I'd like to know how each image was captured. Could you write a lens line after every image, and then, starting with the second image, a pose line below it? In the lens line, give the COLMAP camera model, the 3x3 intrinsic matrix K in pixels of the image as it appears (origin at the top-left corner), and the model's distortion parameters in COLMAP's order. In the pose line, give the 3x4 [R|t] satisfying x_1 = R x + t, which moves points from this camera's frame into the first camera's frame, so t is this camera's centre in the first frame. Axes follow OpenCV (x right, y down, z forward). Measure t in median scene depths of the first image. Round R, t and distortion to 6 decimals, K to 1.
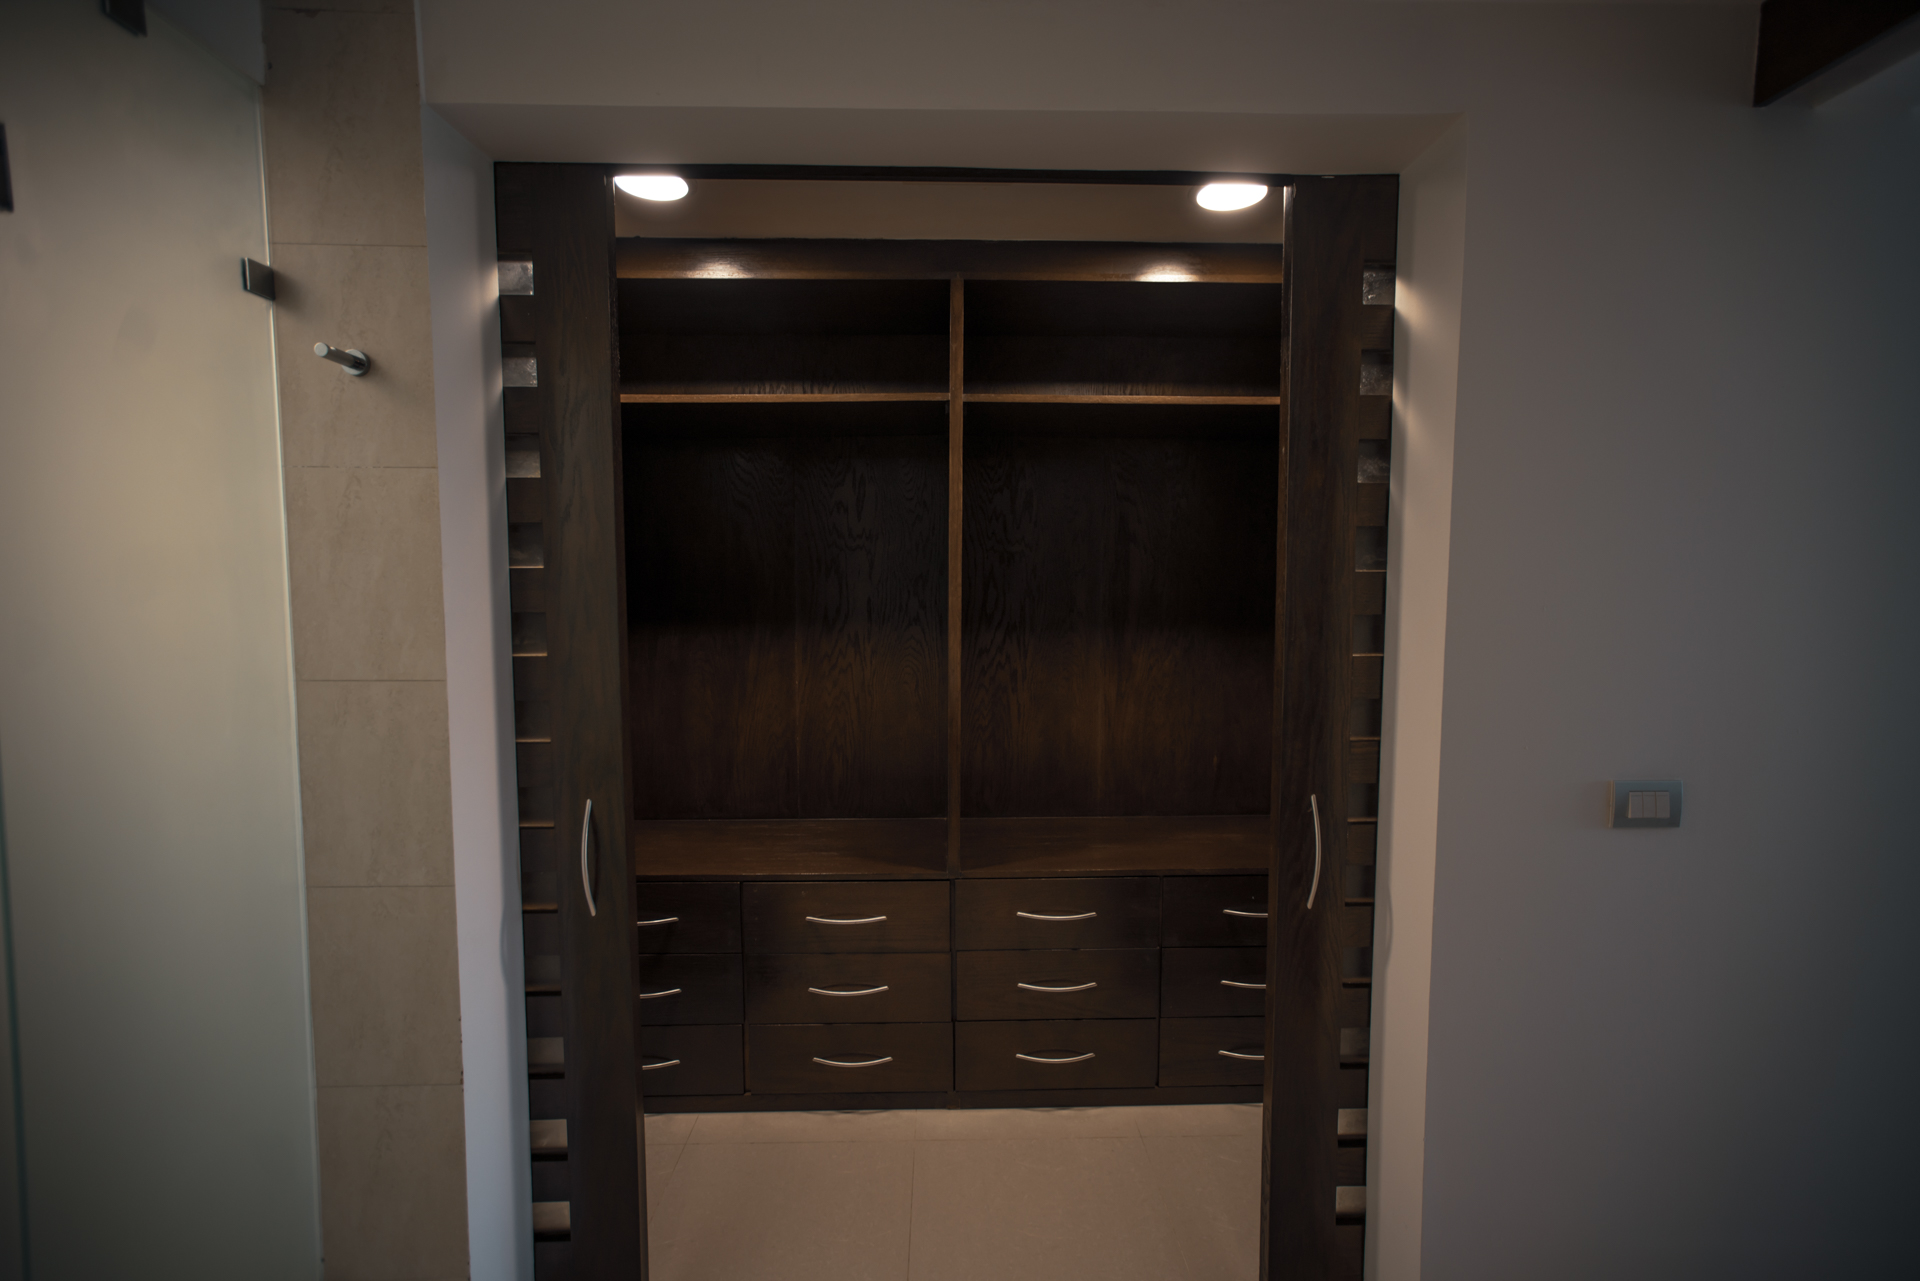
lens RADIAL K [[864.0, 0, 960.0], [0, 864.0, 640.5], [0, 0, 1]] dist [-0.003604, 0.009606]
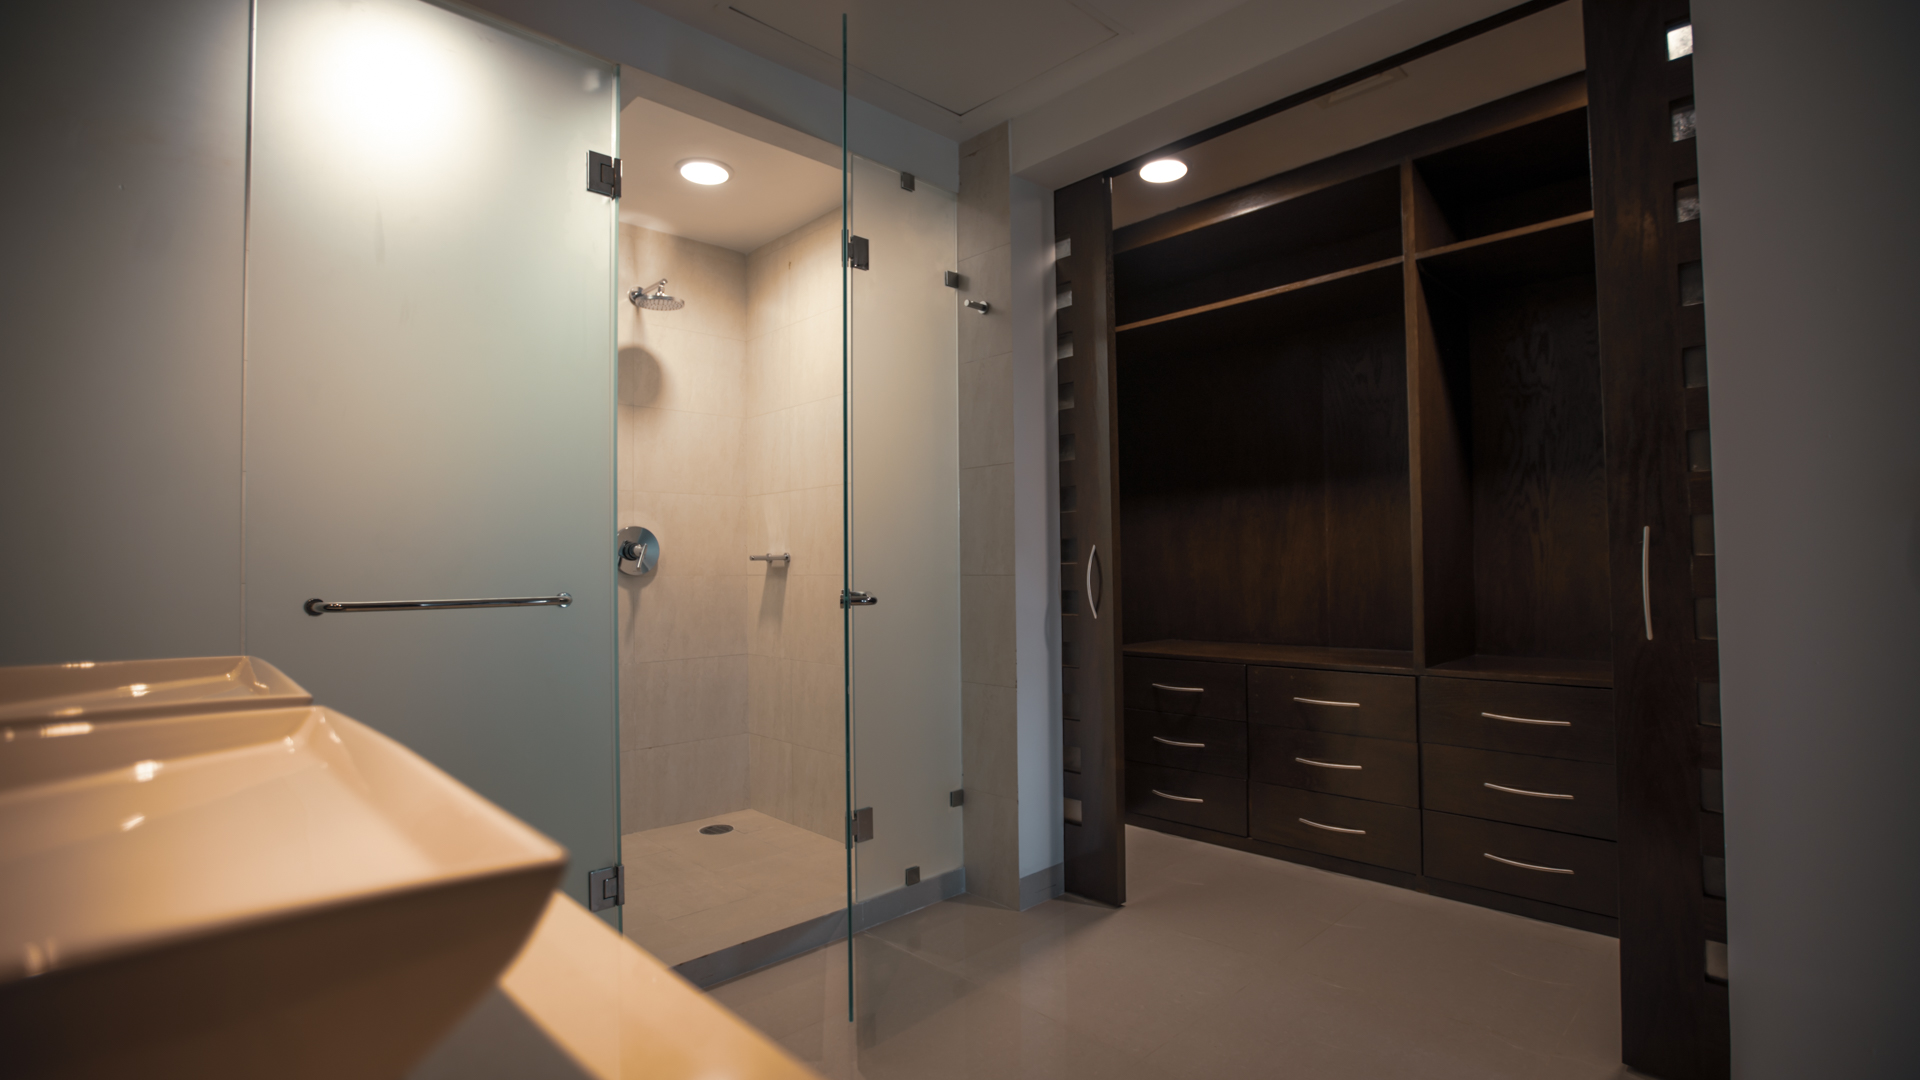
lens RADIAL K [[887.8, 0, 960.0], [0, 887.8, 540.0], [0, 0, 1]] dist [-0.047971, 0.000112]
pose [[0.669536, -0.035092, -0.741951, 0.449381], [-0.044865, 0.995149, -0.087553, 0.232206], [0.741424, 0.091907, 0.664713, -0.209585]]
